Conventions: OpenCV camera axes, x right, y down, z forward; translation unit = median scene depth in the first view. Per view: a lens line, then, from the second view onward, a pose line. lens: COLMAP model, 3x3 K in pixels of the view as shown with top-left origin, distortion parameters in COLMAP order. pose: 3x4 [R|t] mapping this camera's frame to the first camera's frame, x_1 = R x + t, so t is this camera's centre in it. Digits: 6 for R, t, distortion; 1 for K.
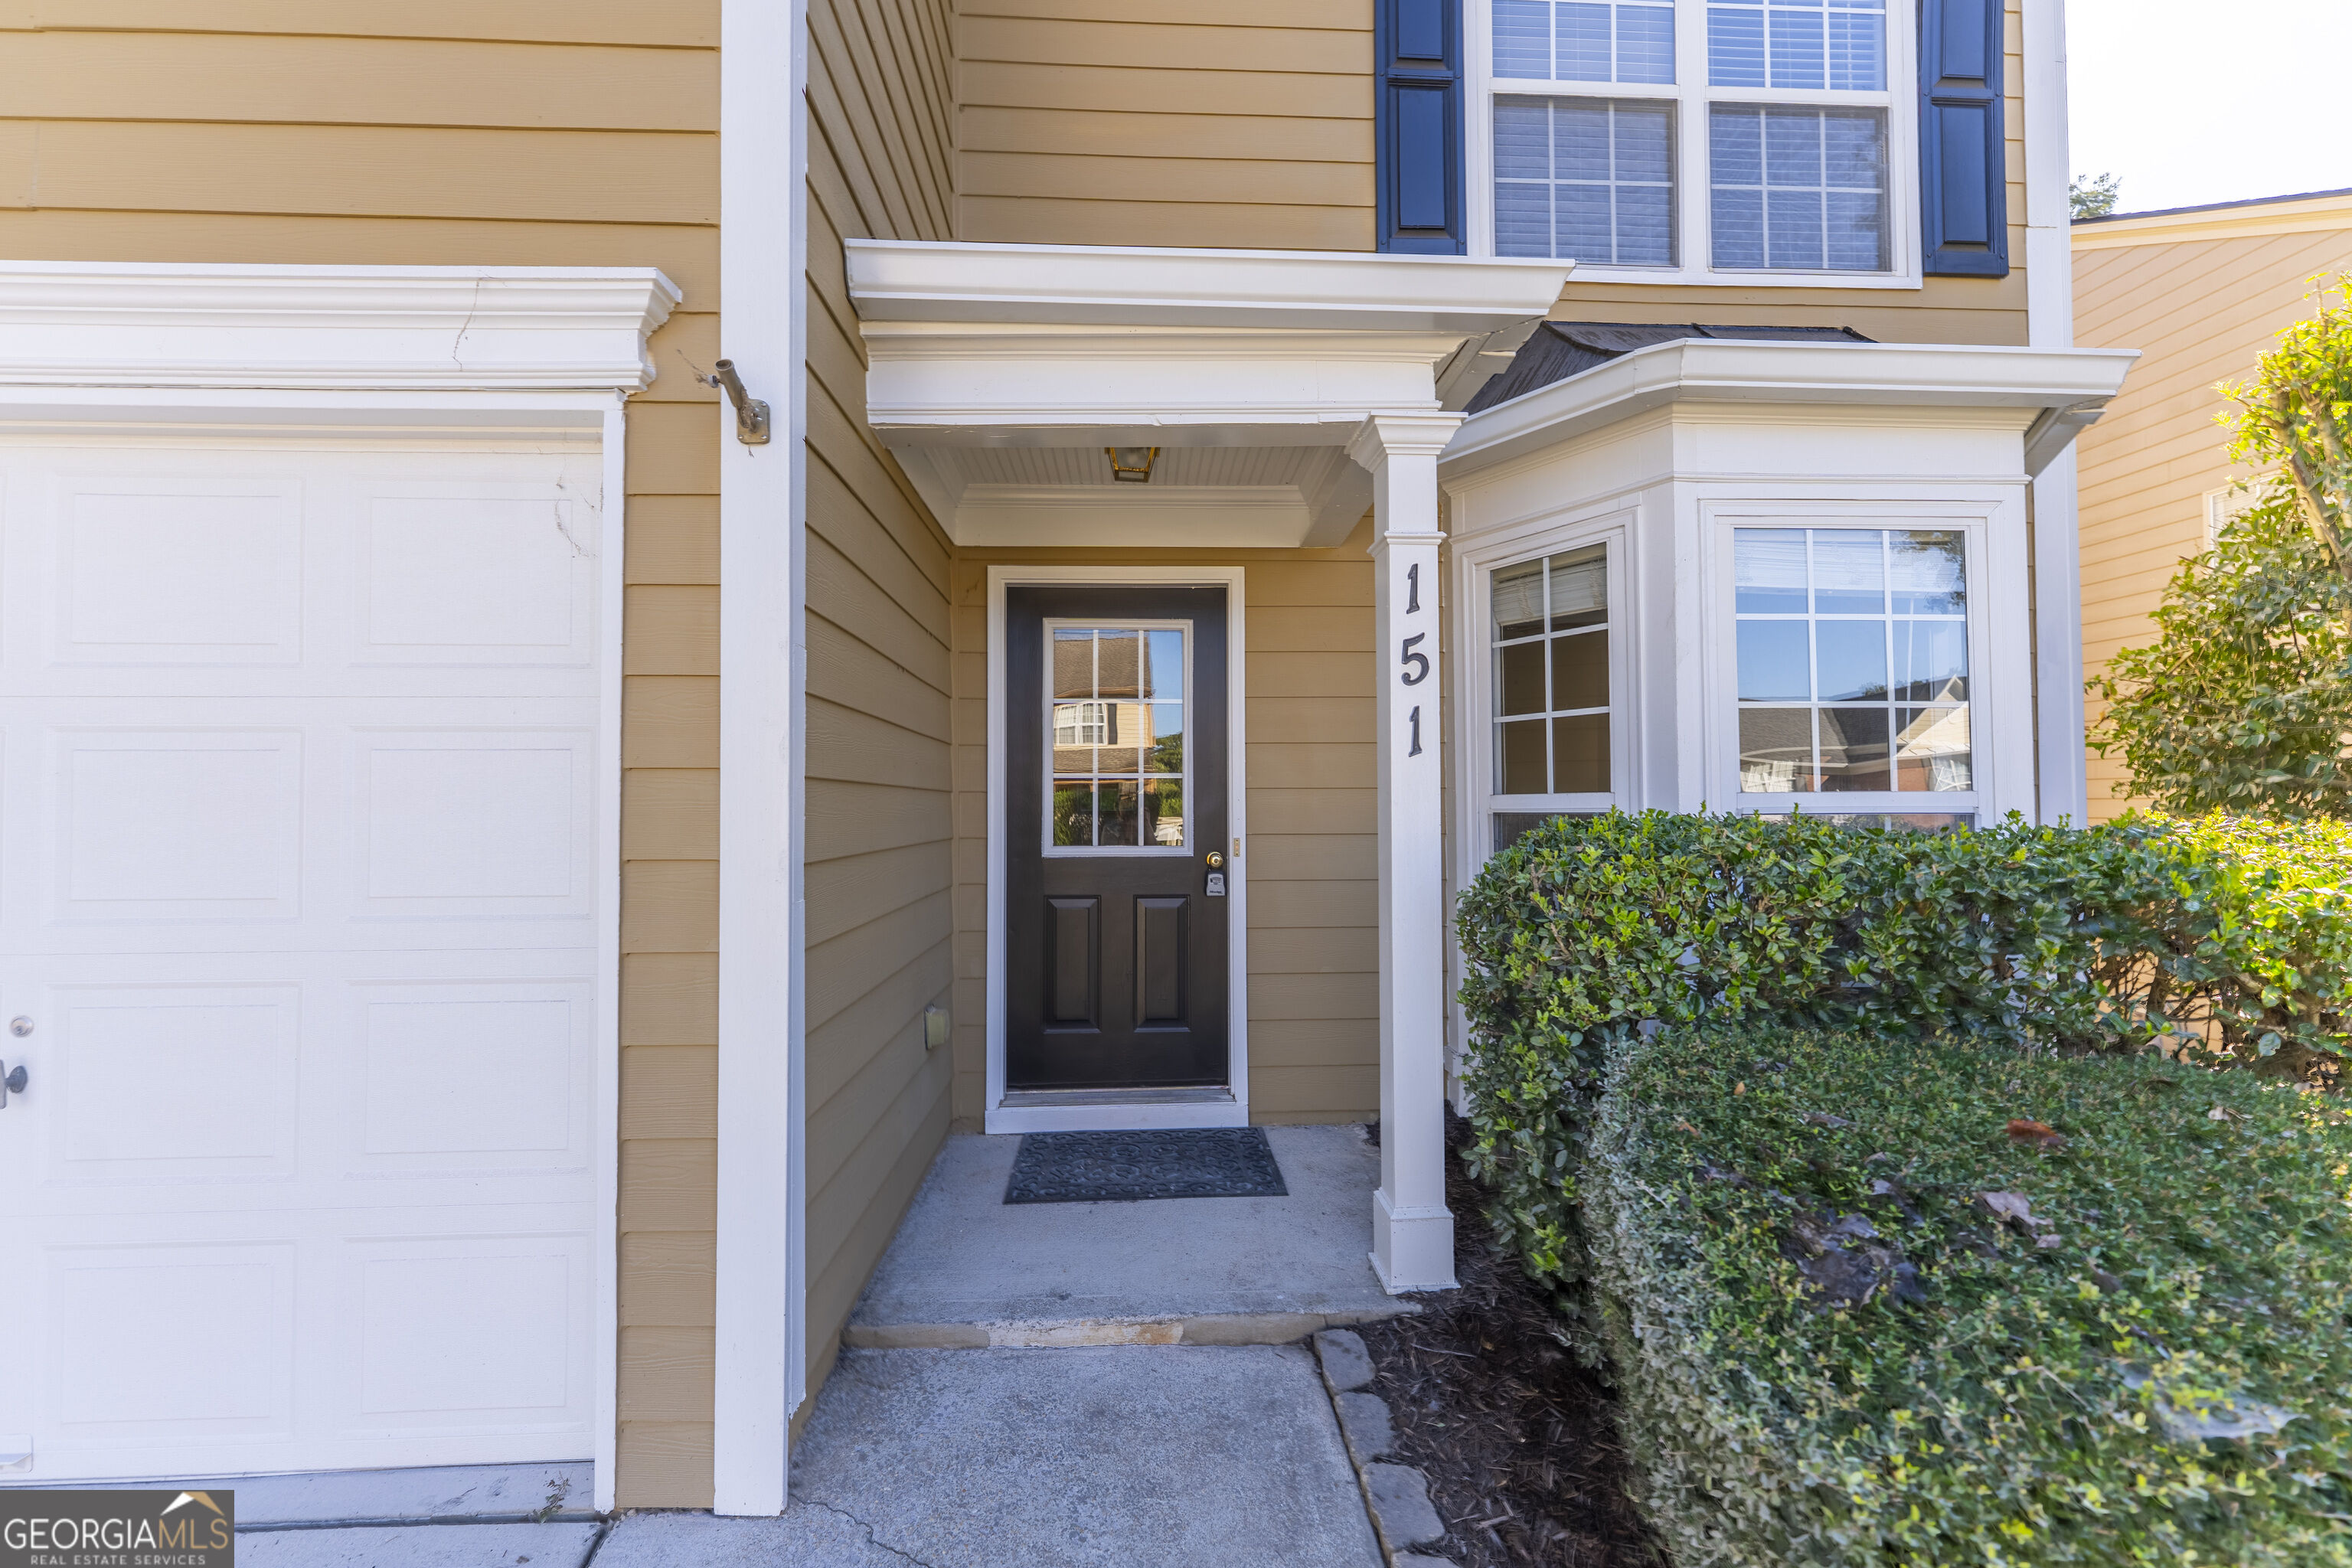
lens RADIAL K [[946.4, 0, 1176.1], [0, 946.4, 787.7], [0, 0, 1]] dist [0.000627, -0.000202]
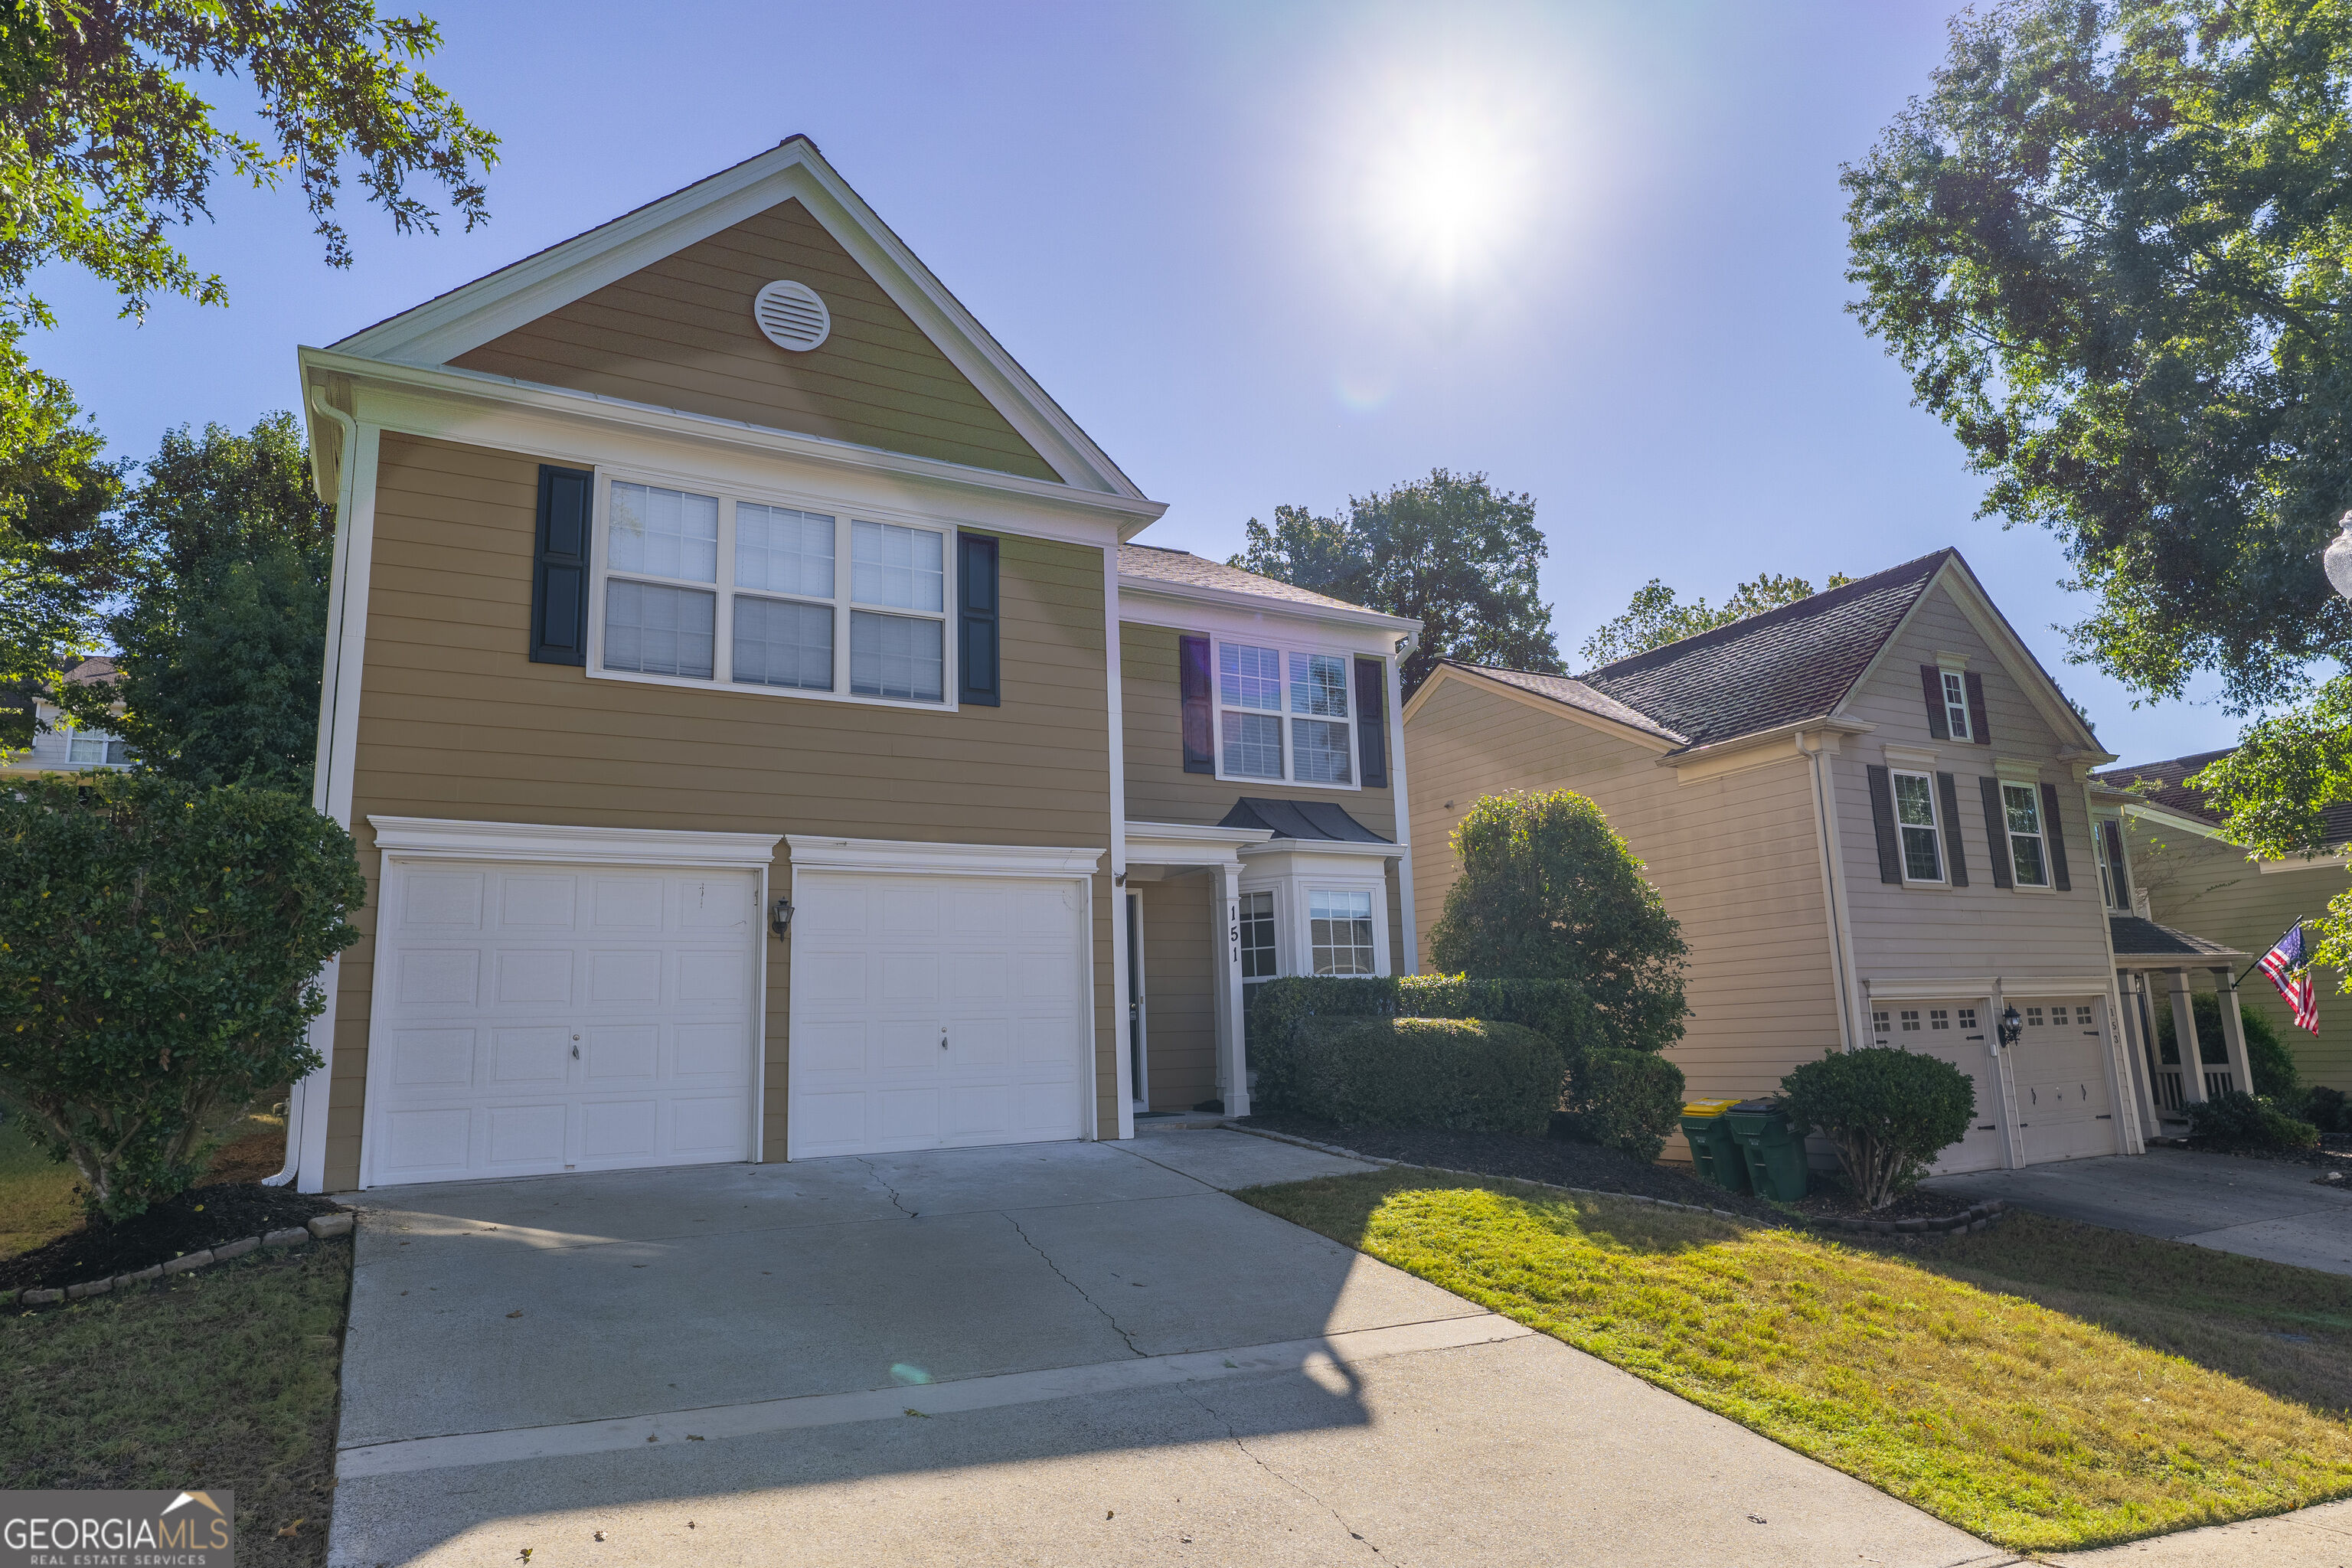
lens RADIAL K [[1392.2, 0, 1176.0], [0, 1392.2, 784.0], [0, 0, 1]] dist [-0.002103, -0.000375]
pose [[0.892150, 0.058190, 0.447977, -1.843602], [0.018583, 0.986102, -0.165097, 0.132146], [-0.451358, 0.155616, 0.878669, -2.837551]]
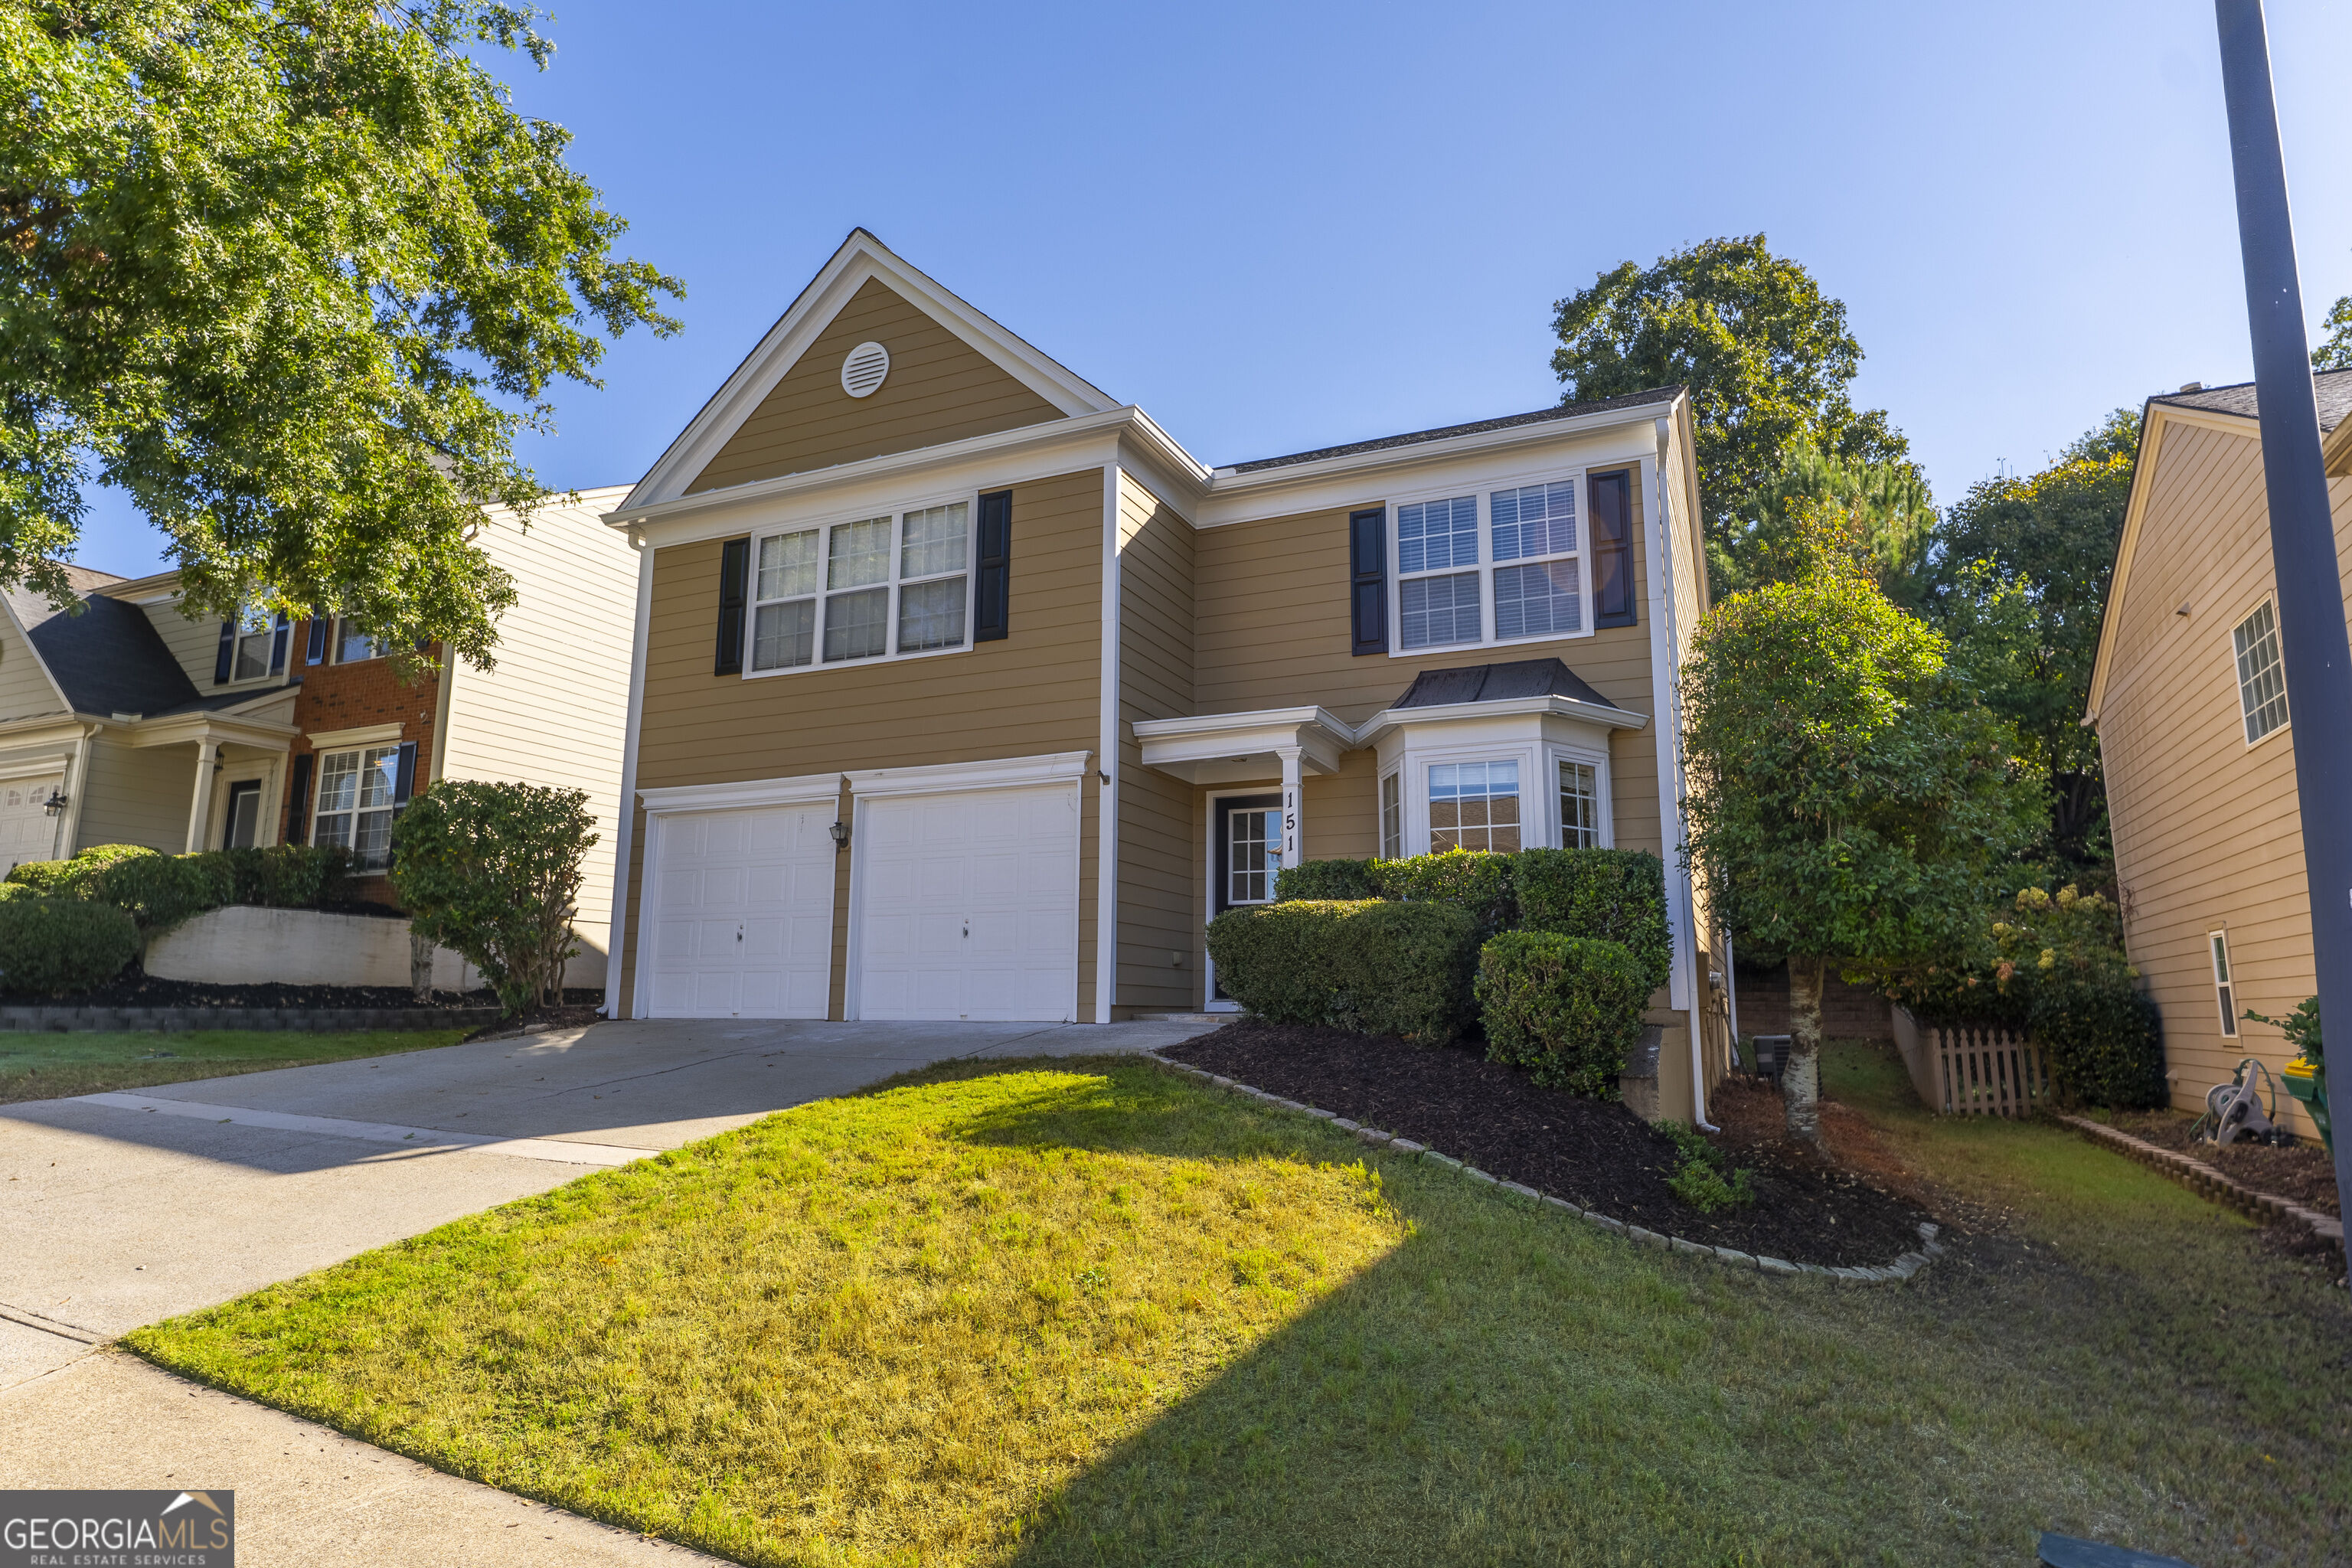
lens RADIAL K [[1275.9, 0, 1176.0], [0, 1275.9, 784.0], [0, 0, 1]] dist [0.047498, 0.000134]
pose [[0.888439, -0.072027, -0.453308, 1.549435], [-0.000457, 0.987471, -0.157797, 0.350192], [0.458994, 0.140400, 0.877275, -2.485430]]
